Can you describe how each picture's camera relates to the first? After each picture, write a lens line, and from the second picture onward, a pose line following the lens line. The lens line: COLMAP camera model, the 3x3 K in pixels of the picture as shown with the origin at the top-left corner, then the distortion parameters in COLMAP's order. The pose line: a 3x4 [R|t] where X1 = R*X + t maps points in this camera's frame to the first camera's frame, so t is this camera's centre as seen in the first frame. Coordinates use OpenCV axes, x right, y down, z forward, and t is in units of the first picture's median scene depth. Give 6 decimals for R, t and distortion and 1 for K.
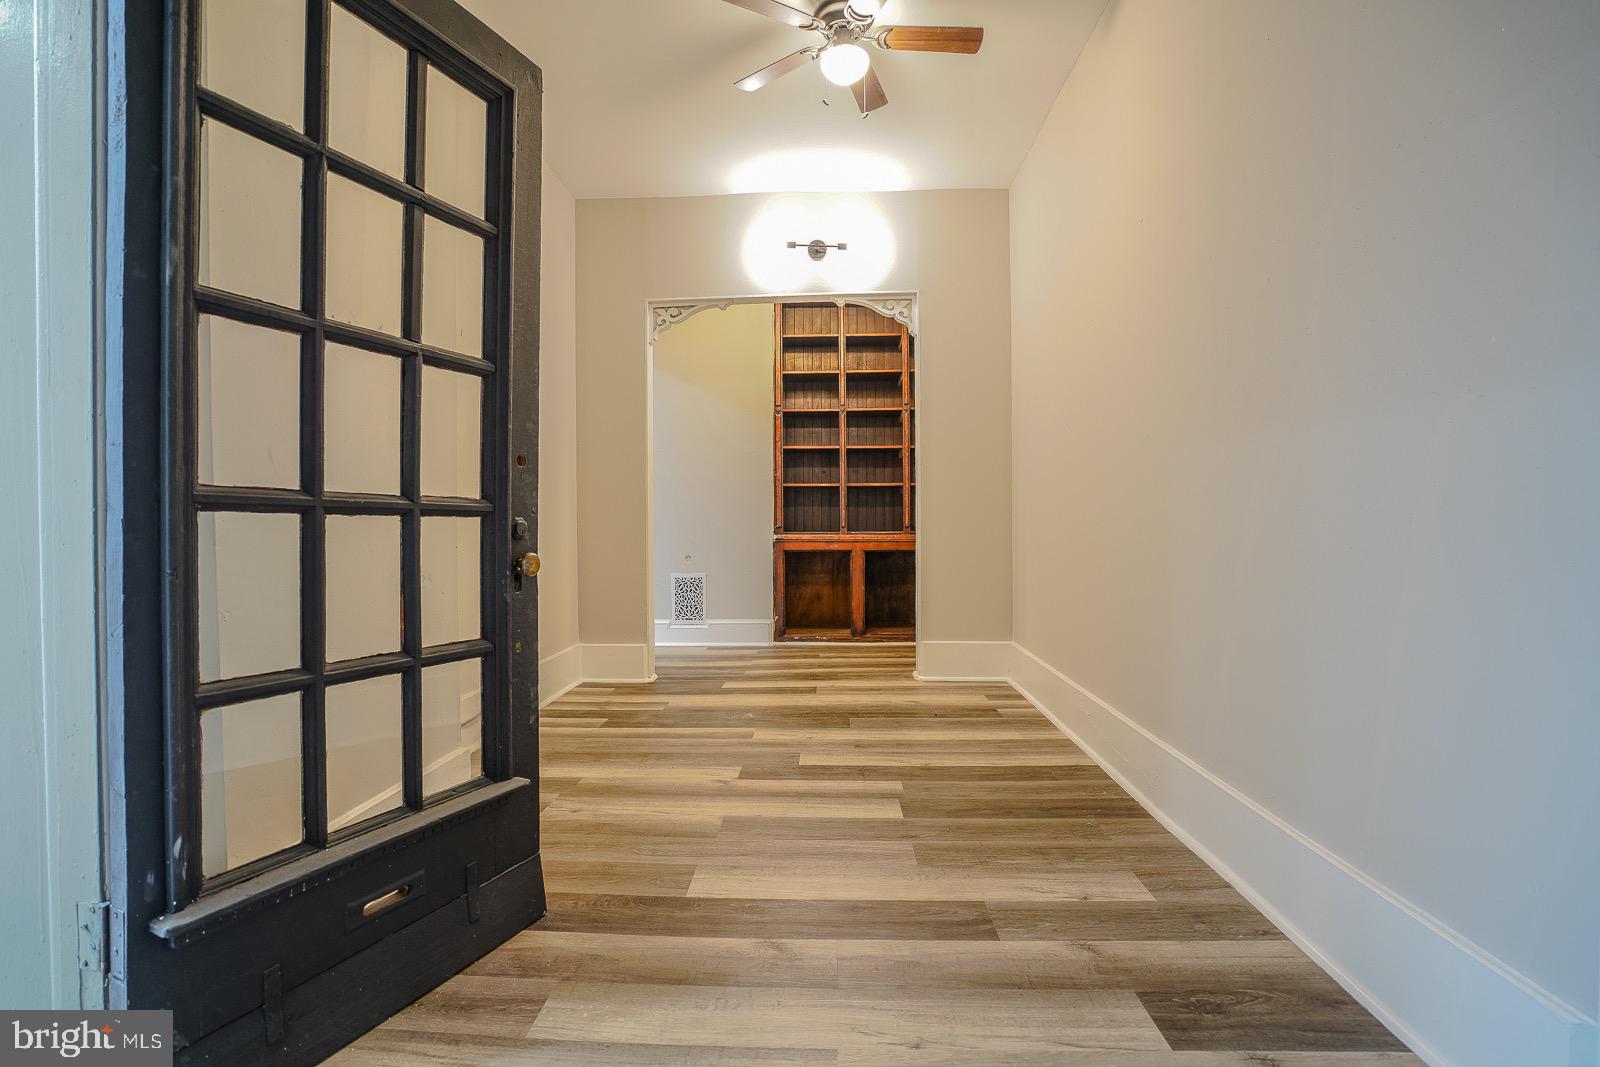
lens RADIAL K [[720.3, 0, 805.8], [0, 720.3, 517.9], [0, 0, 1]] dist [-0.076606, 0.052812]
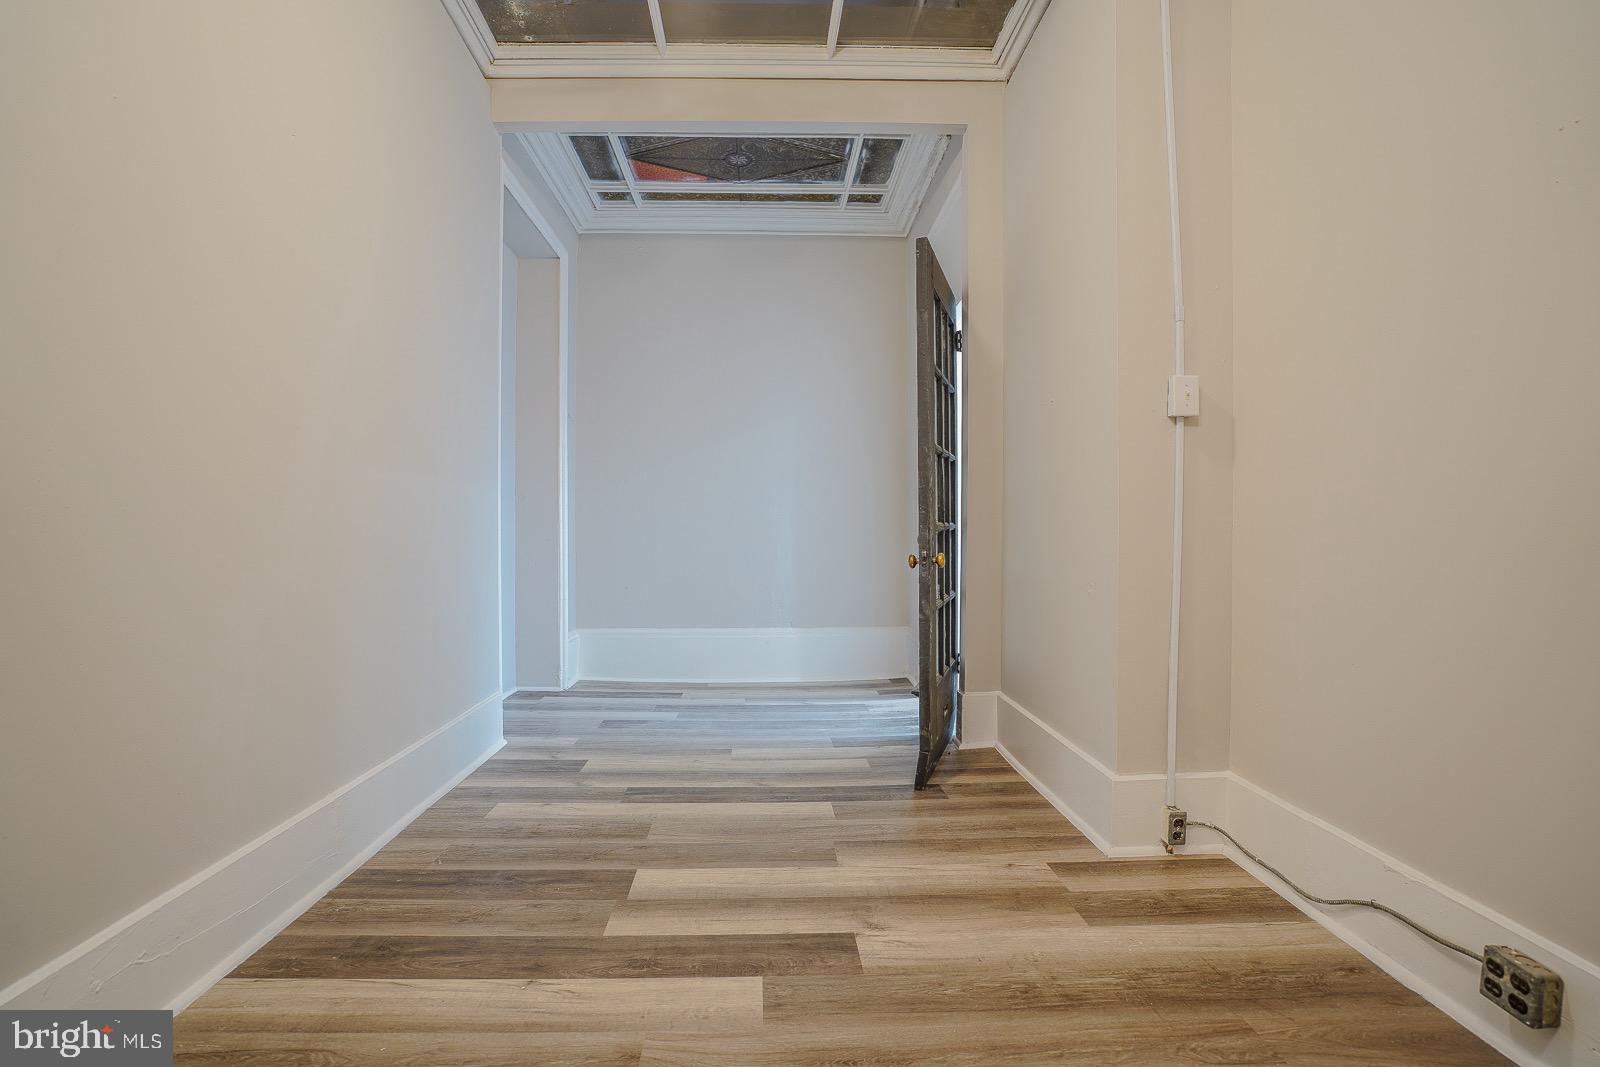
lens RADIAL K [[832.6, 0, 798.9], [0, 832.6, 537.6], [0, 0, 1]] dist [-0.073385, 0.037081]
pose [[-0.997346, 0.003417, -0.072721, 0.004273], [0.003205, 0.999990, 0.003024, 0.001761], [0.072731, 0.002783, -0.997348, 0.989179]]
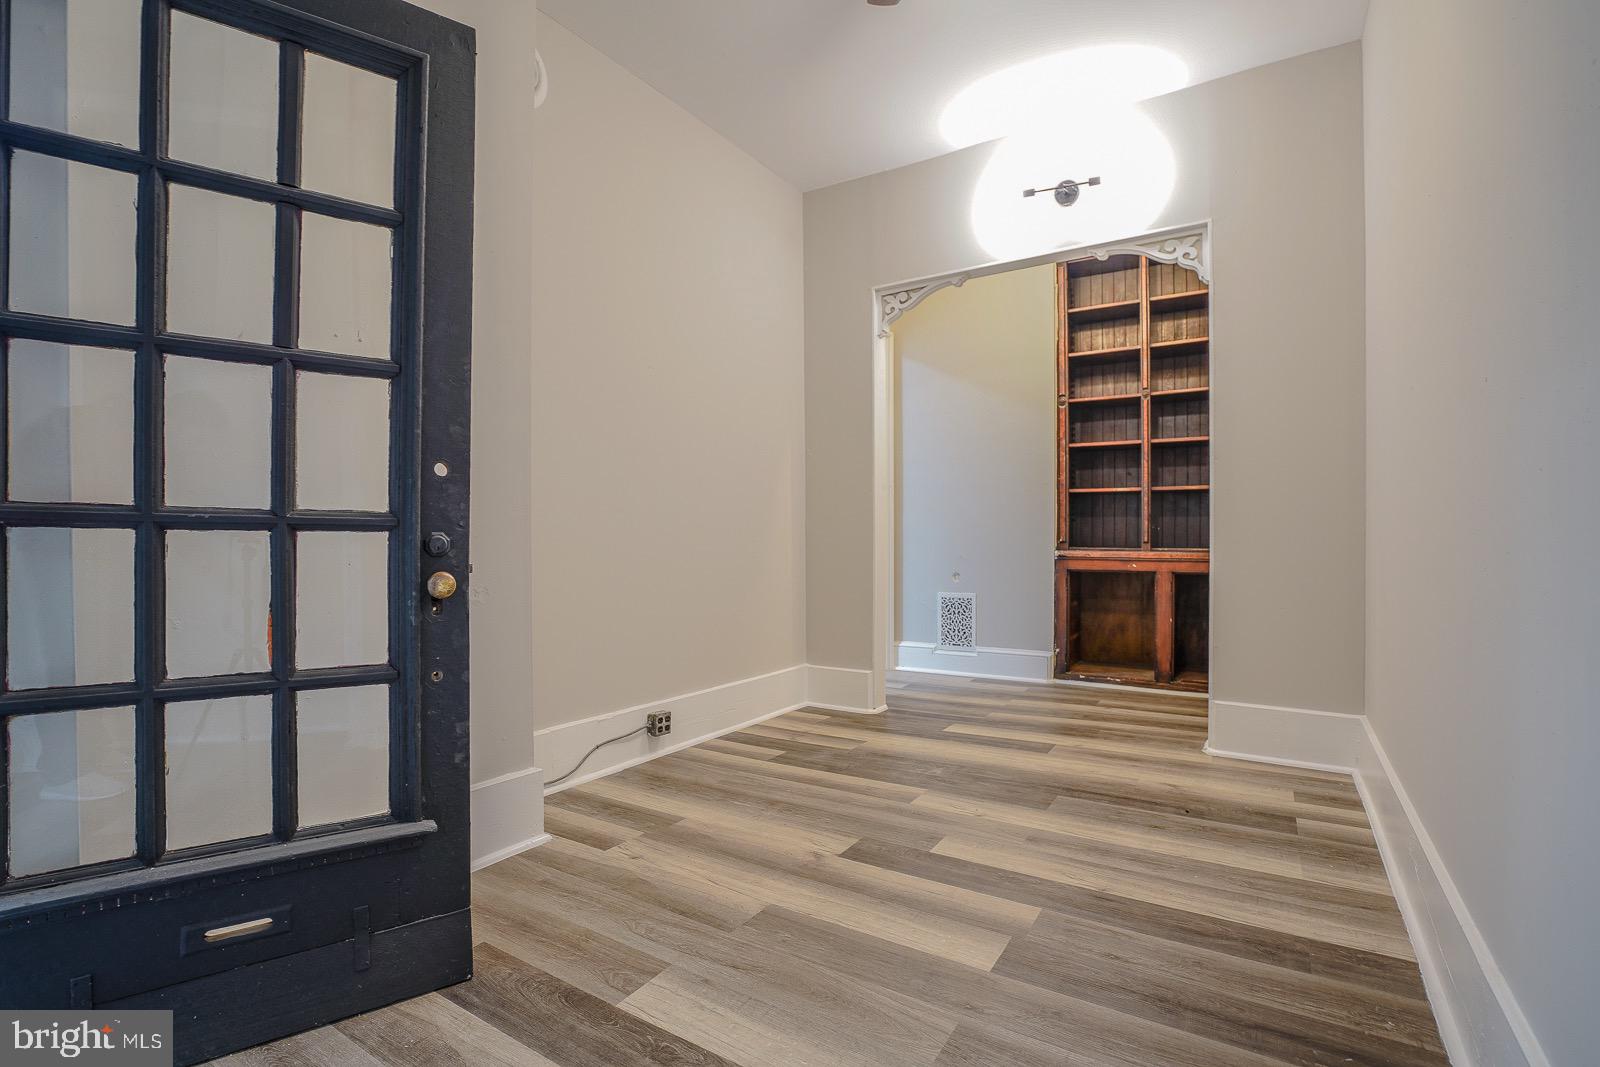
lens RADIAL K [[743.2, 0, 798.0], [0, 743.2, 530.9], [0, 0, 1]] dist [-0.054673, 0.022839]
pose [[0.870651, 0.002637, -0.491895, 0.155565], [-0.001549, 0.999995, 0.002620, -0.001830], [0.491899, -0.001519, 0.870651, 0.144300]]
